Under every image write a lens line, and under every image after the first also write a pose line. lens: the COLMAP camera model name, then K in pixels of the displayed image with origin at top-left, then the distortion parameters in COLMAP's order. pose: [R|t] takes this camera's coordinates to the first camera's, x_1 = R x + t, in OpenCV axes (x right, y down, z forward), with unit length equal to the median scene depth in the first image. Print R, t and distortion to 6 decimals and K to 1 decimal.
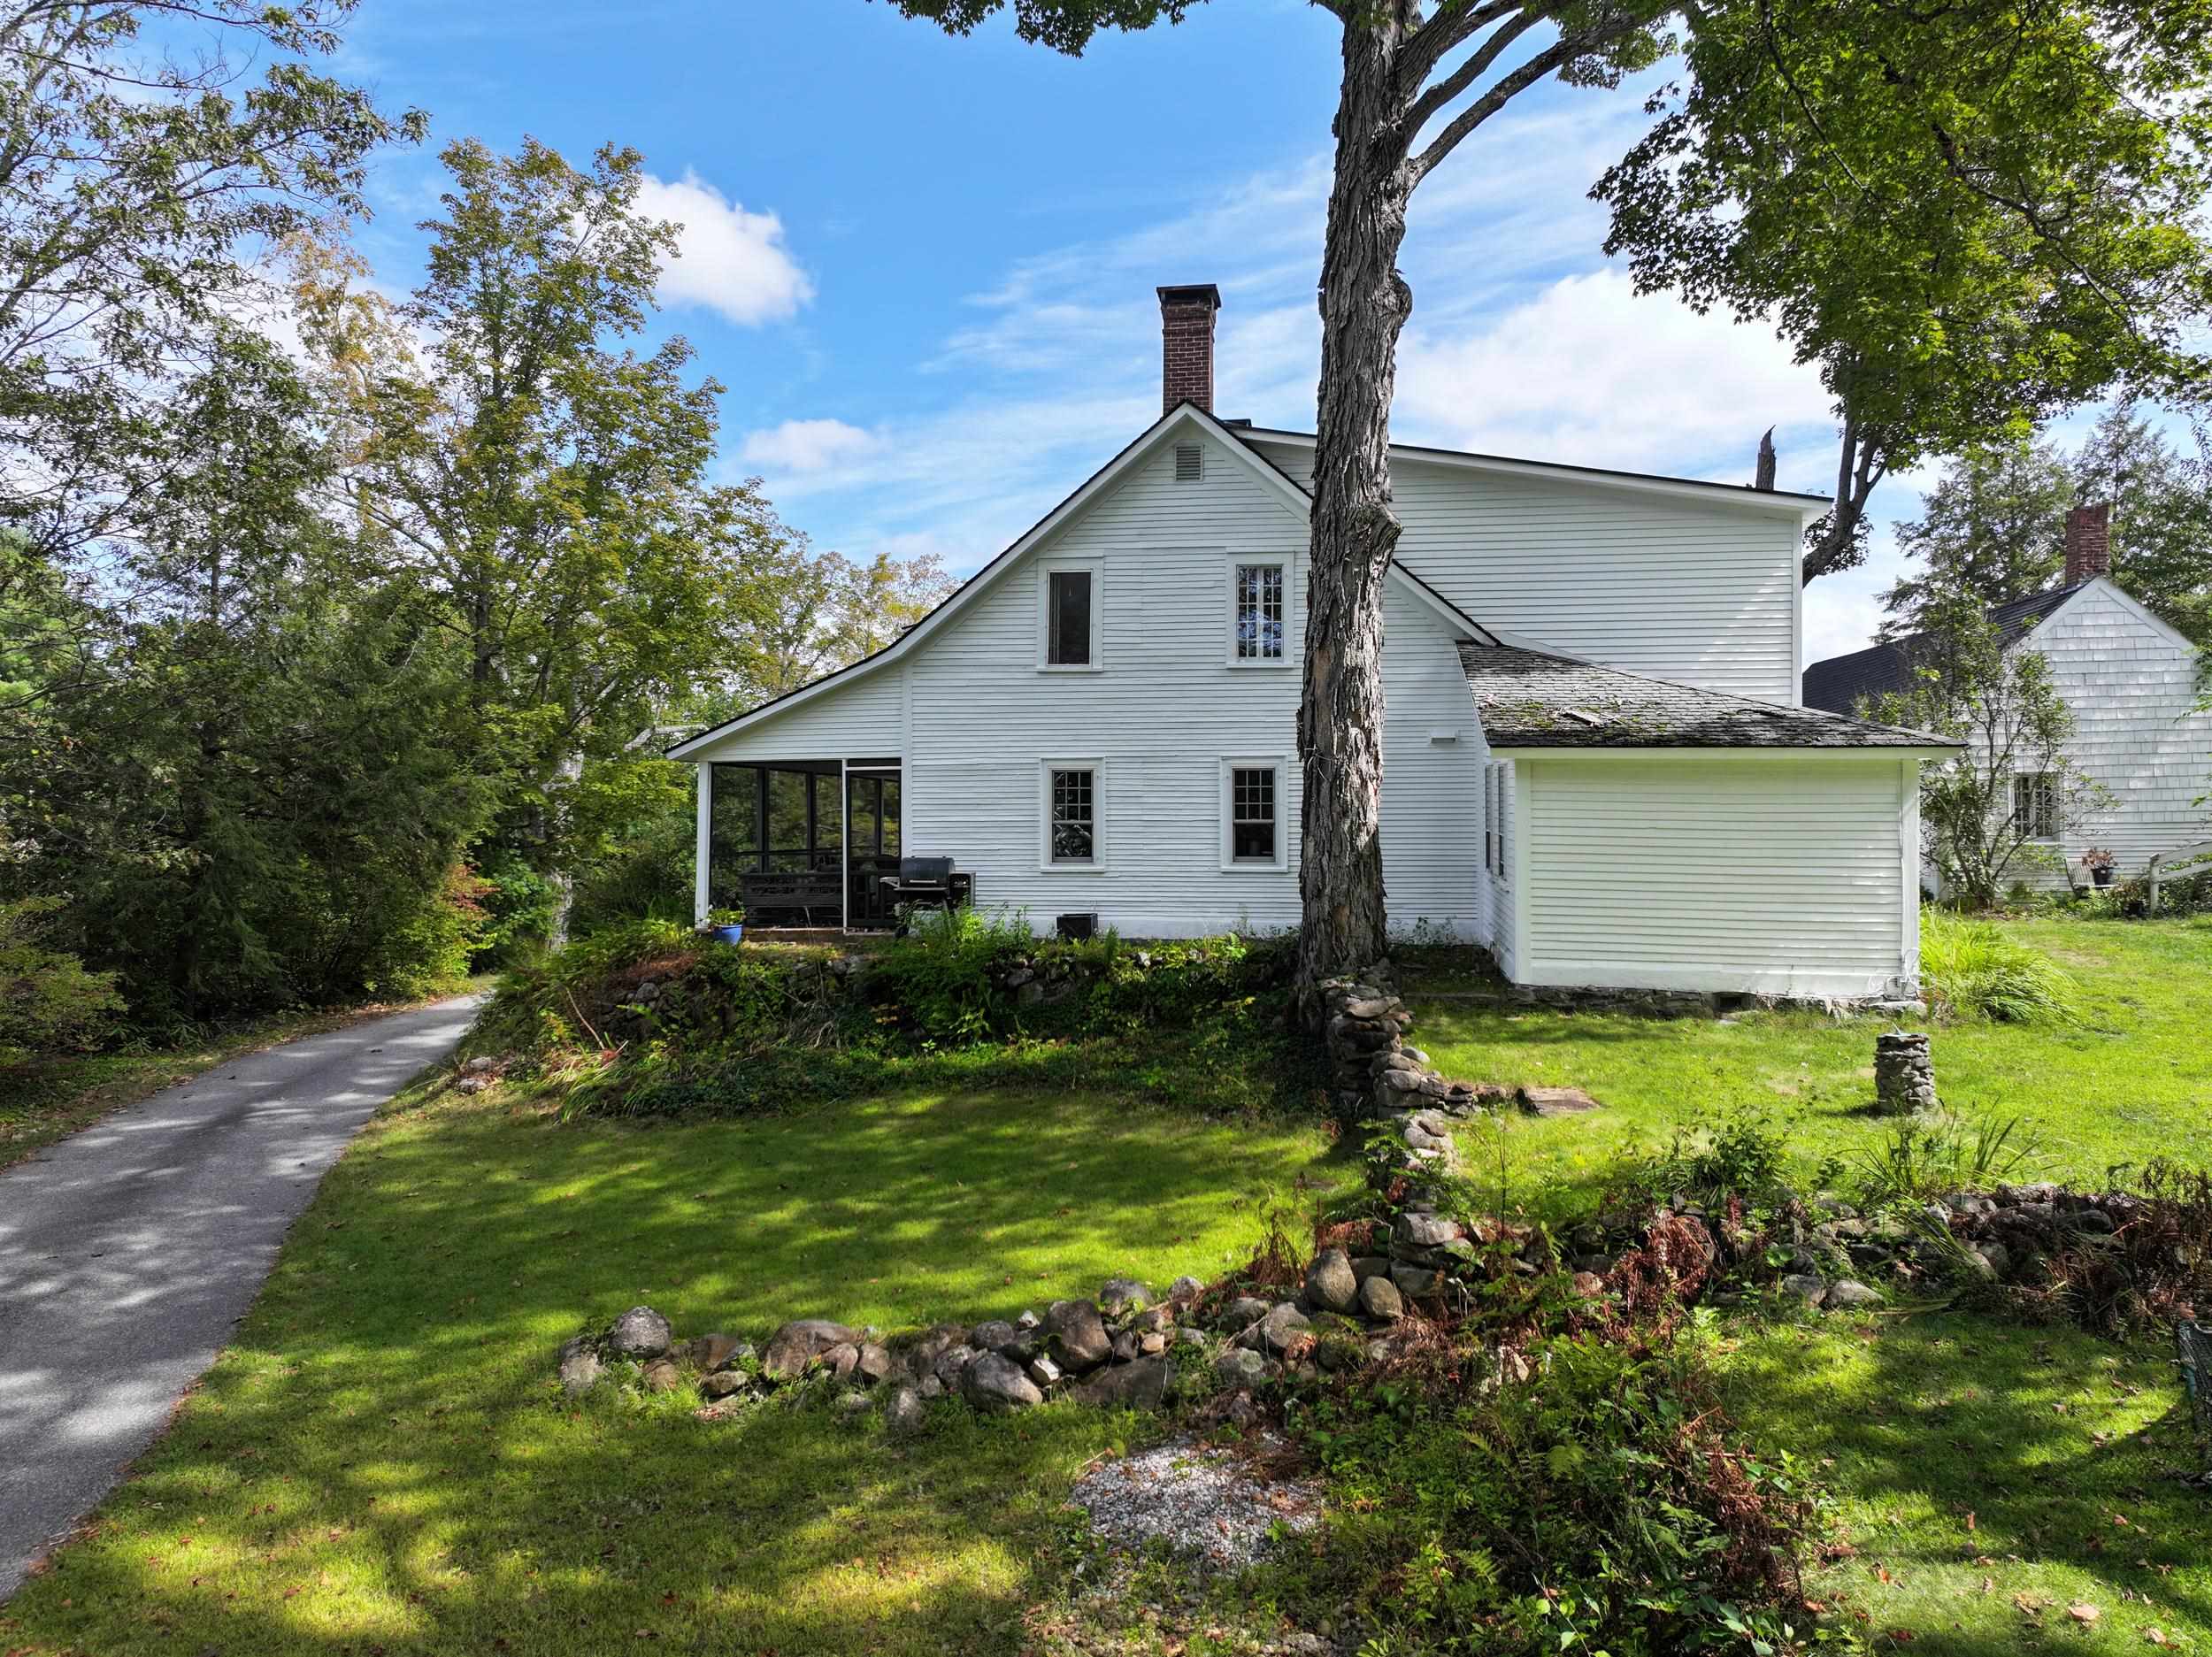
lens RADIAL K [[1535.6, 0, 1115.7], [0, 1535.6, 826.2], [0, 0, 1]] dist [-0.009037, 0.024663]
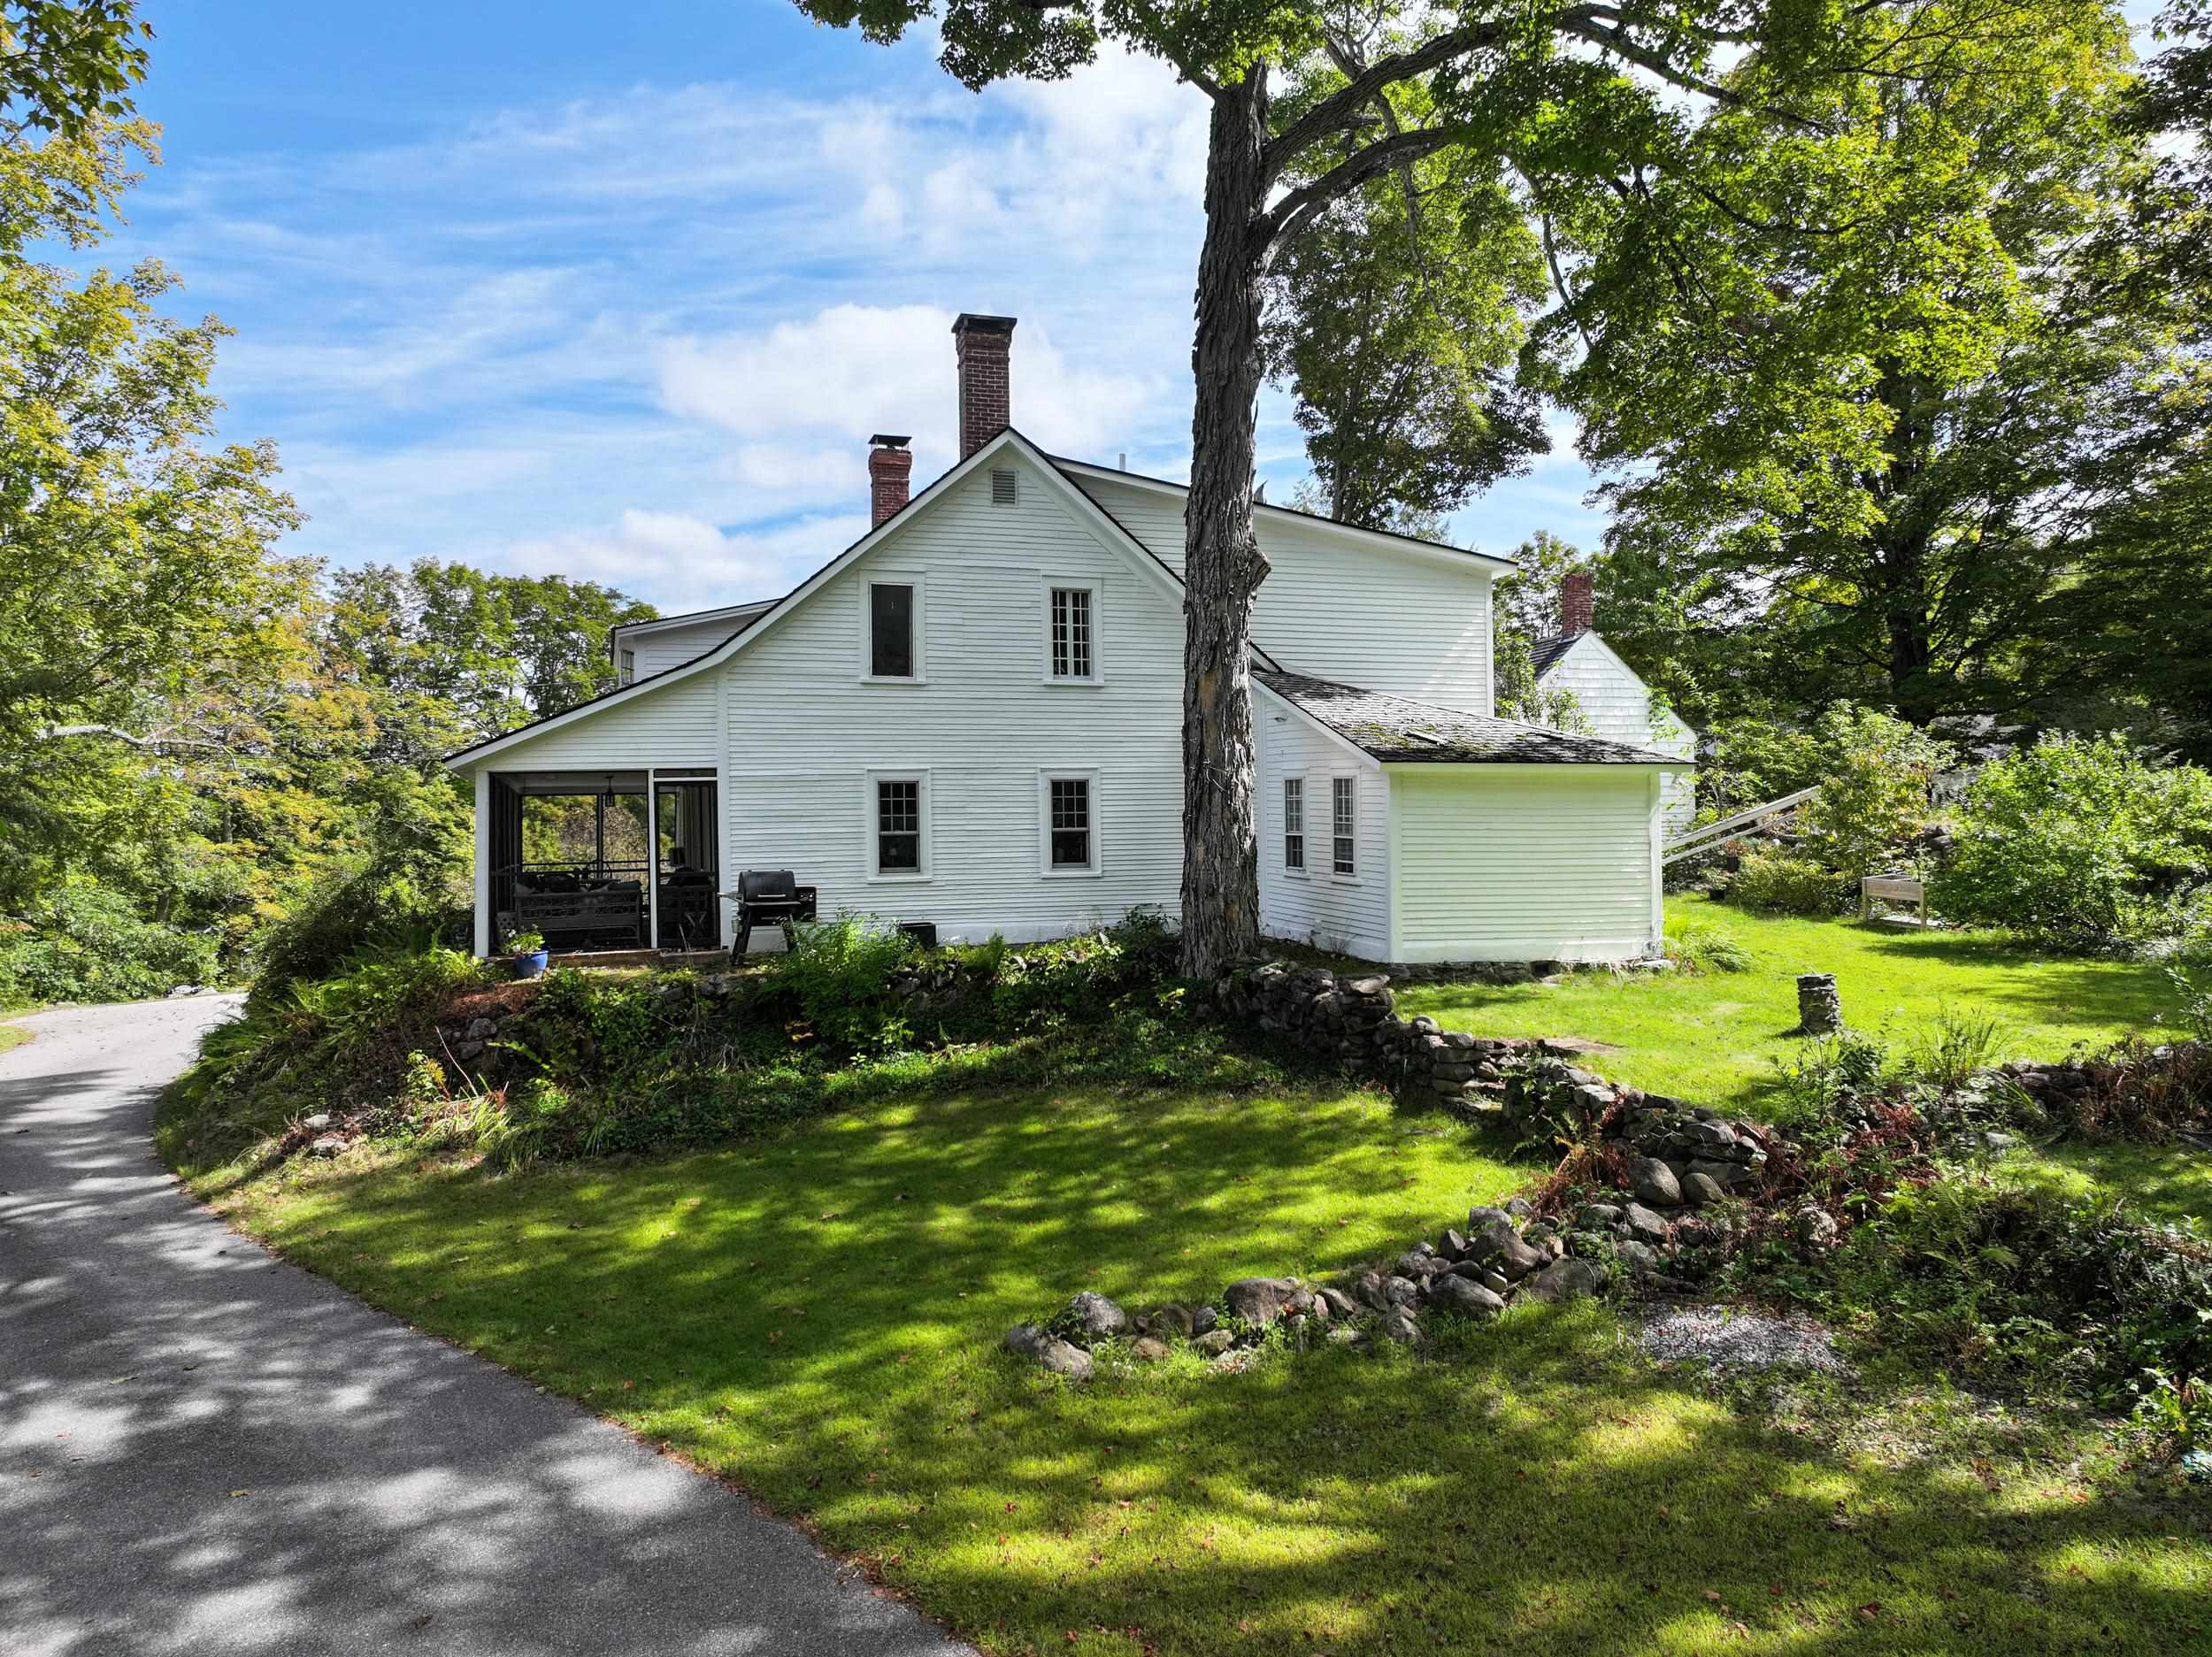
lens RADIAL K [[1565.5, 0, 1127.0], [0, 1565.5, 822.3], [0, 0, 1]] dist [-0.005081, 0.019008]
pose [[0.892718, -0.010364, 0.450496, -0.420680], [0.015463, 0.999851, -0.007640, 0.000695], [-0.450349, 0.013787, 0.892746, 0.018213]]
